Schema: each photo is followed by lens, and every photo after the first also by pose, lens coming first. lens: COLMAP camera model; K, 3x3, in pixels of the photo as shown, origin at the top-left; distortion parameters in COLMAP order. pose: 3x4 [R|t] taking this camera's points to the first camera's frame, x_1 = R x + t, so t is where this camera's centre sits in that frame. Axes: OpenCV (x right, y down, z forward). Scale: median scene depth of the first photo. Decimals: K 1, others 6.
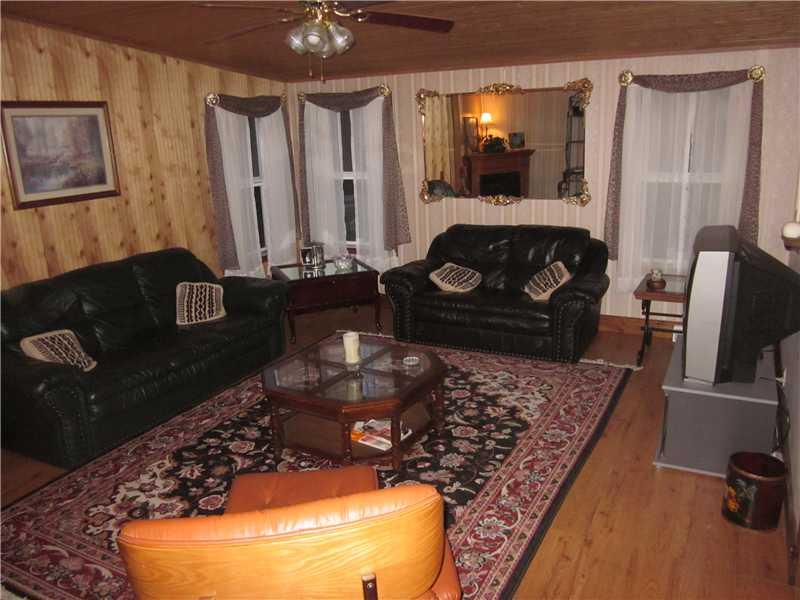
lens RADIAL K [[670.4, 0, 395.0], [0, 670.4, 299.9], [0, 0, 1]] dist [-0.008314, 0.007369]
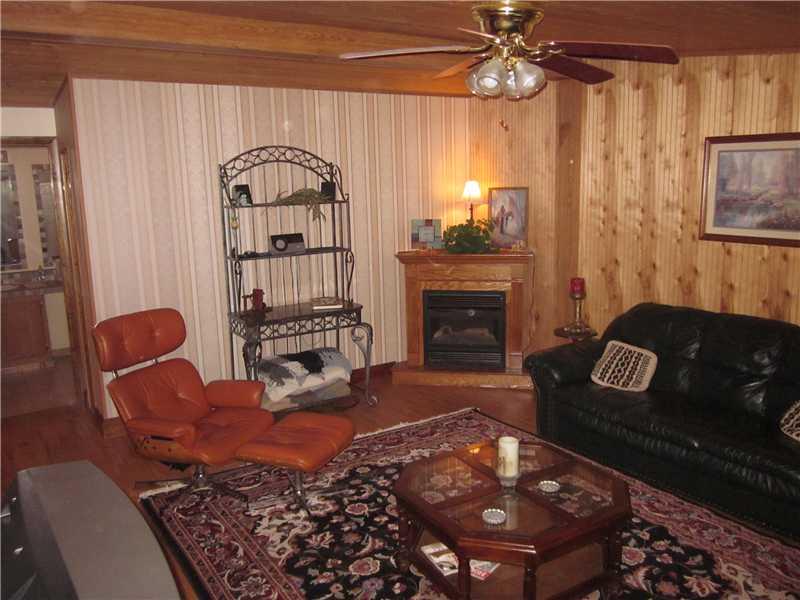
lens RADIAL K [[670.4, 0, 394.8], [0, 670.4, 298.0], [0, 0, 1]] dist [-0.008314, 0.007369]
pose [[-0.468800, 0.219985, -0.855472, 0.562110], [-0.183354, 0.923161, 0.337870, -0.307422], [0.864064, 0.315248, -0.392443, 0.995080]]
